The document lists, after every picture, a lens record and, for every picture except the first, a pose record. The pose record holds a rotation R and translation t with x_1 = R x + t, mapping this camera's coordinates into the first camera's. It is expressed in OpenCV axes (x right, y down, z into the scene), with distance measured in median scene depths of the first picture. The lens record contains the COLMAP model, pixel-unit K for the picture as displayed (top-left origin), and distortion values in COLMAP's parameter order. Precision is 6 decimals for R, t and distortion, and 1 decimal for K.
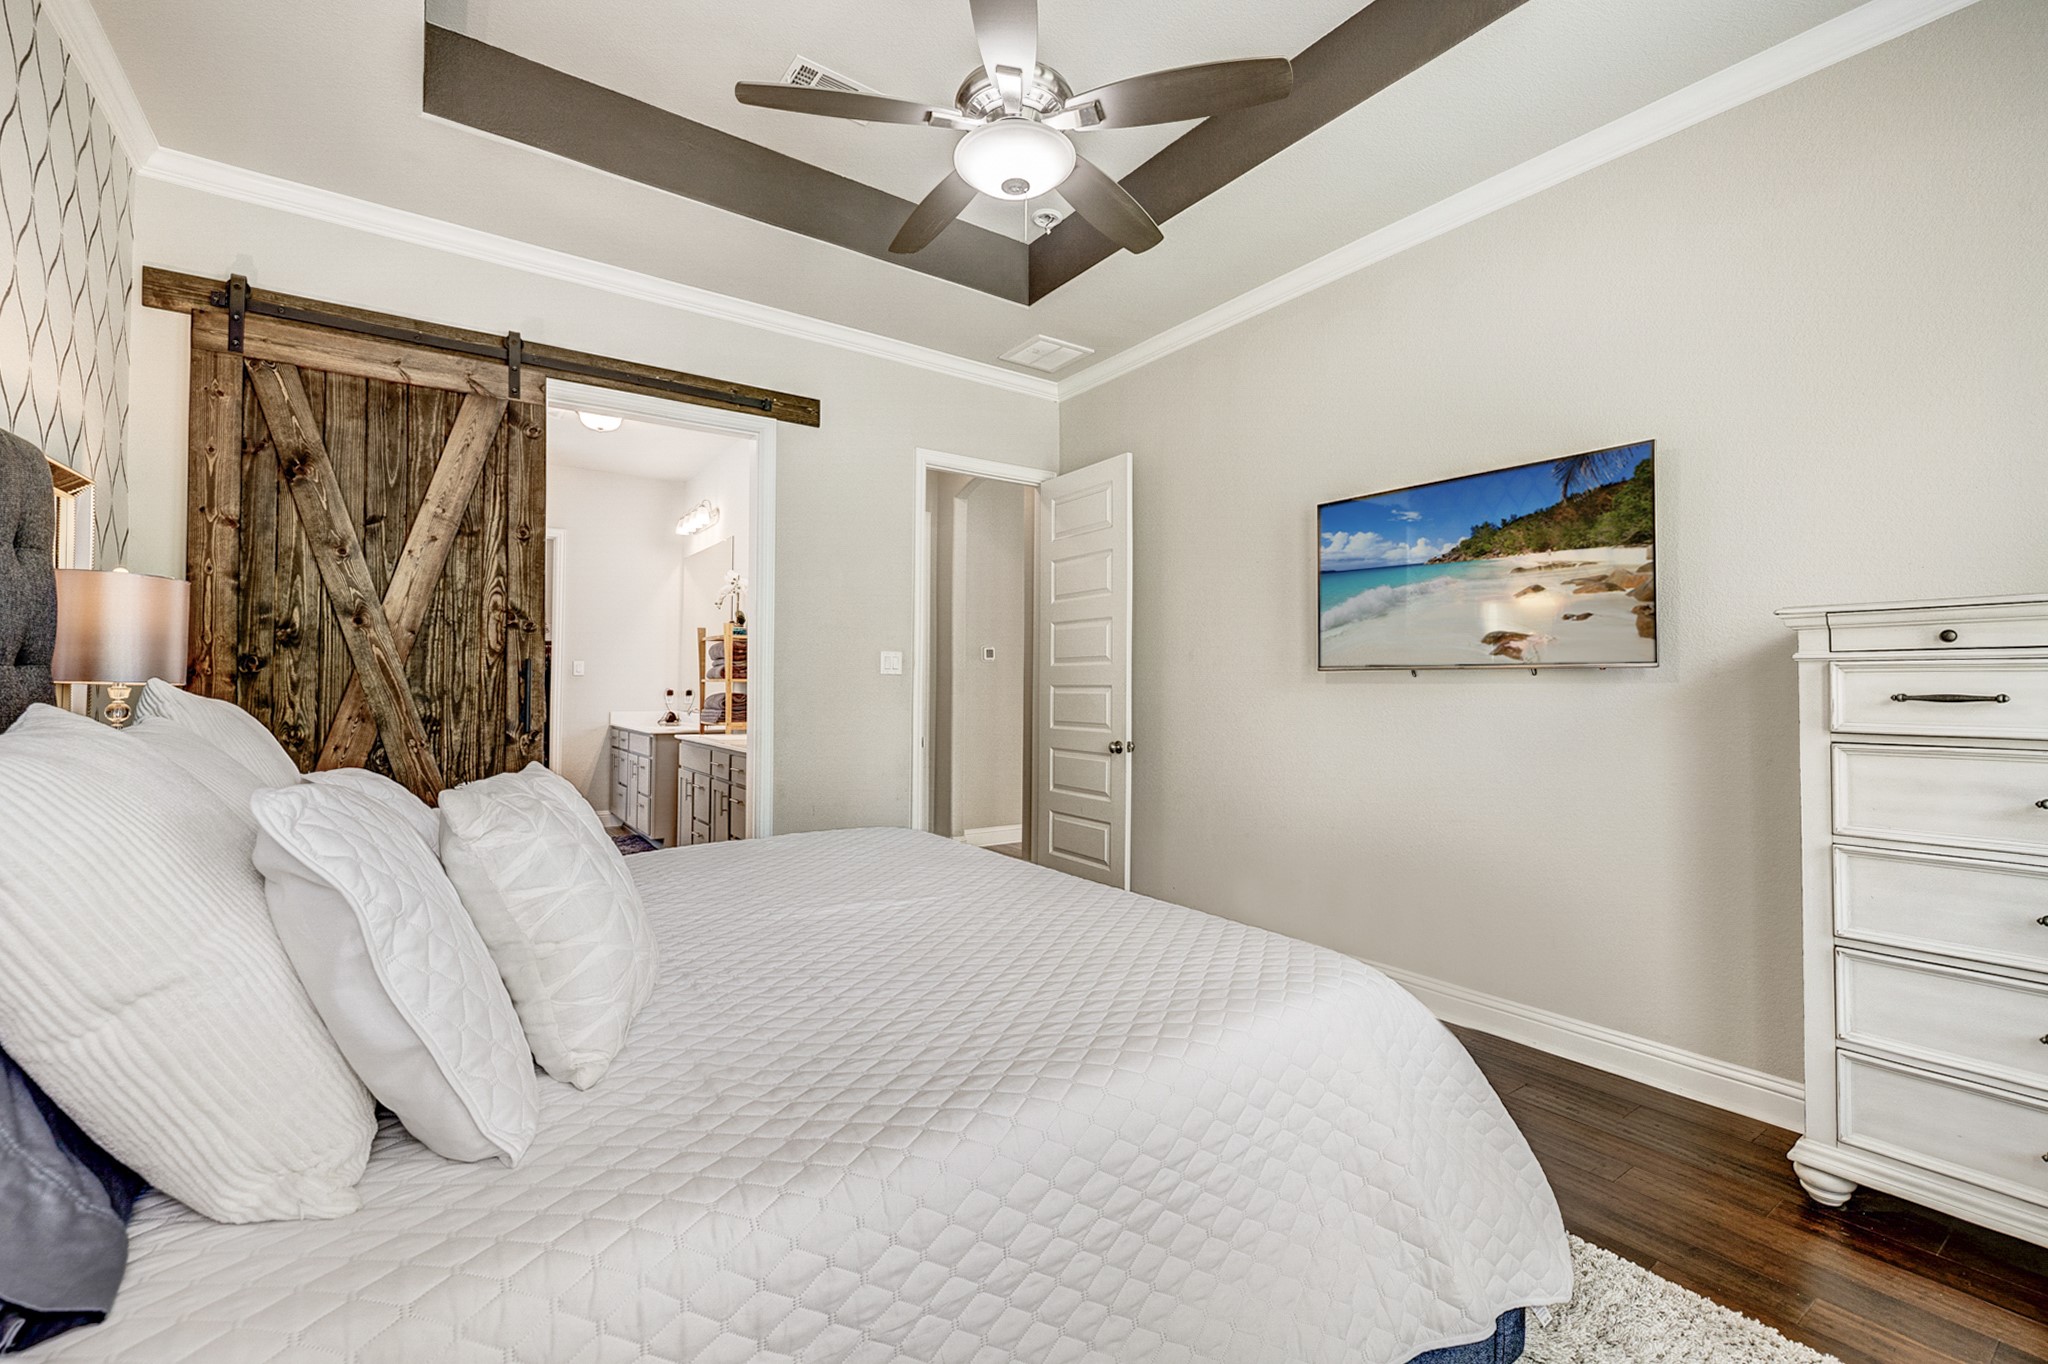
lens RADIAL K [[856.9, 0, 1028.9], [0, 856.9, 677.0], [0, 0, 1]] dist [-0.000199, 0.000019]
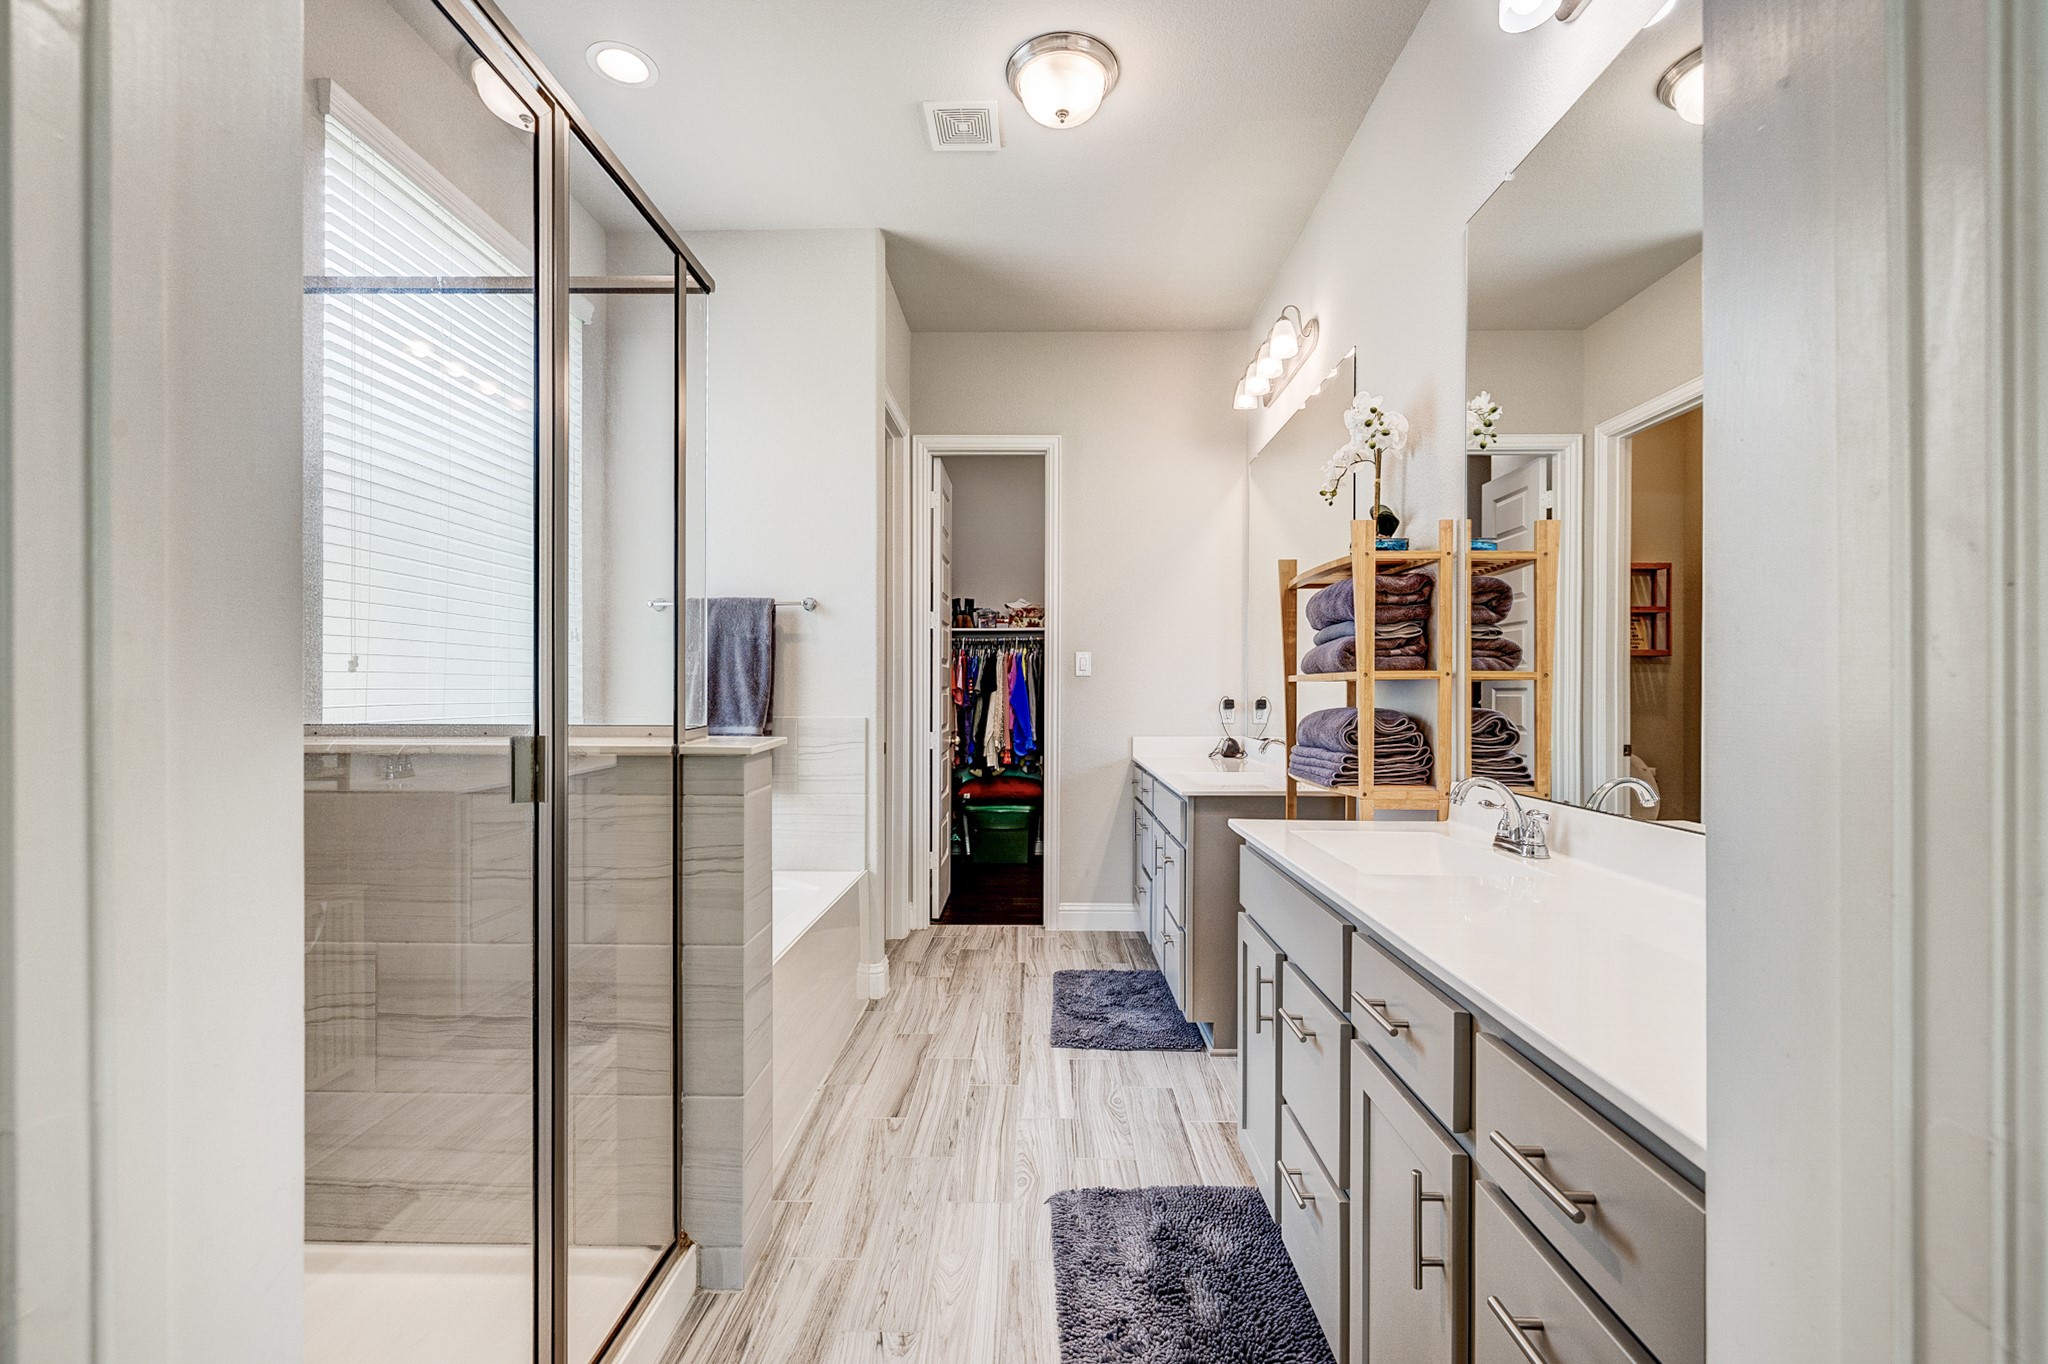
lens RADIAL K [[866.7, 0, 1033.8], [0, 866.7, 693.6], [0, 0, 1]] dist [-0.000095, 0.000308]
pose [[0.807814, -0.008107, -0.589381, -0.414286], [0.014447, 0.999877, 0.006047, 0.013480], [0.589260, -0.013399, 0.807832, 1.032729]]
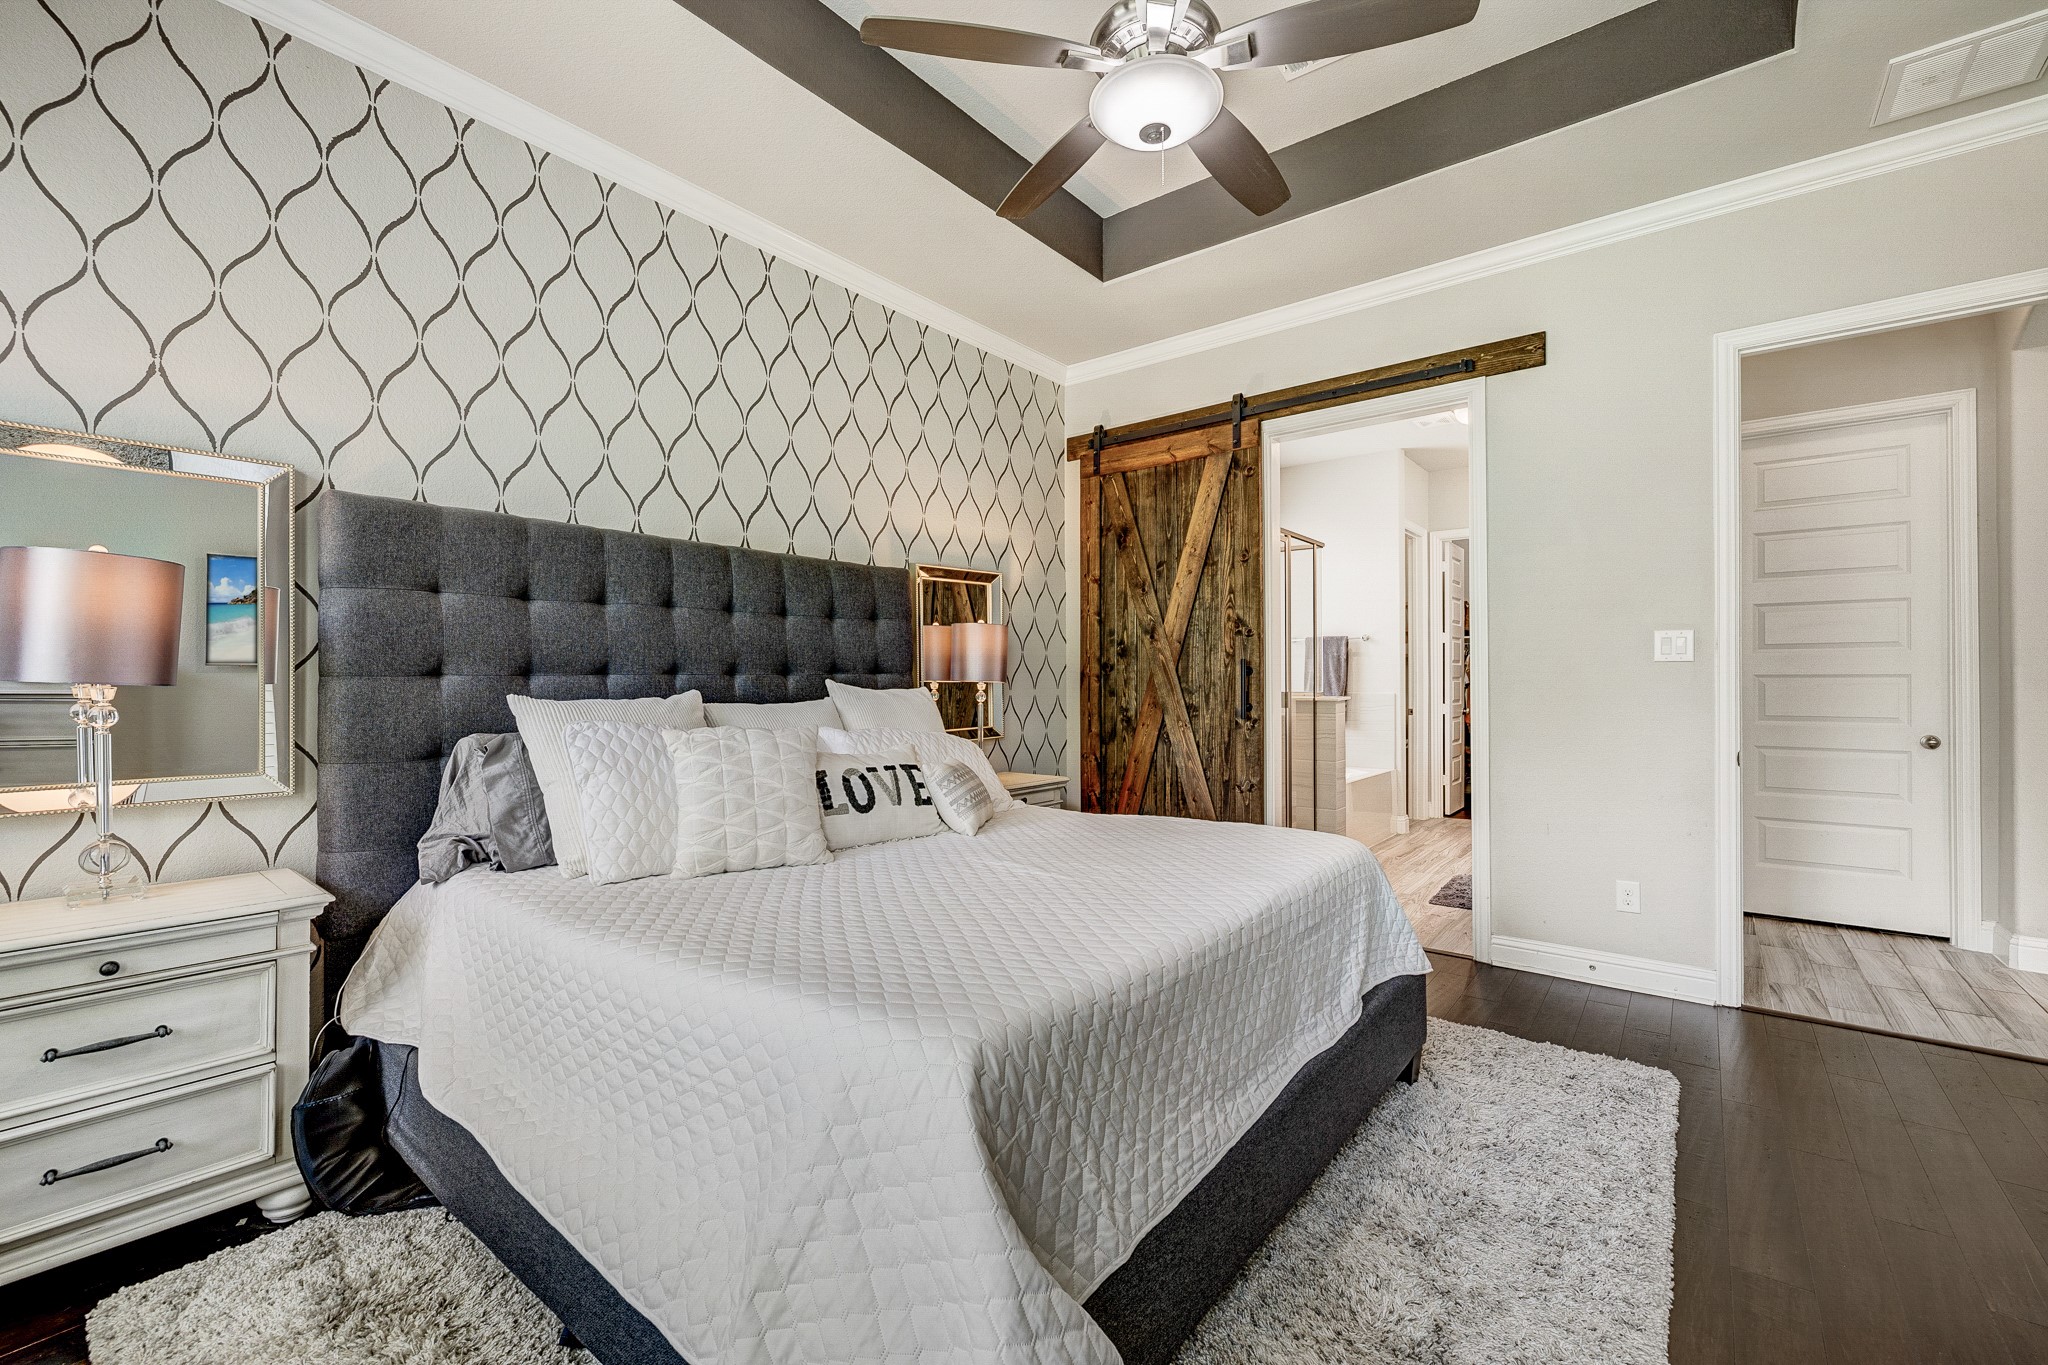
lens RADIAL K [[867.8, 0, 1026.0], [0, 867.8, 674.1], [0, 0, 1]] dist [-0.002678, -0.000278]
pose [[0.283274, -0.014662, -0.958927, 0.506525], [0.016272, 0.999813, -0.010481, 0.007968], [0.958901, -0.012634, 0.283460, 0.352055]]
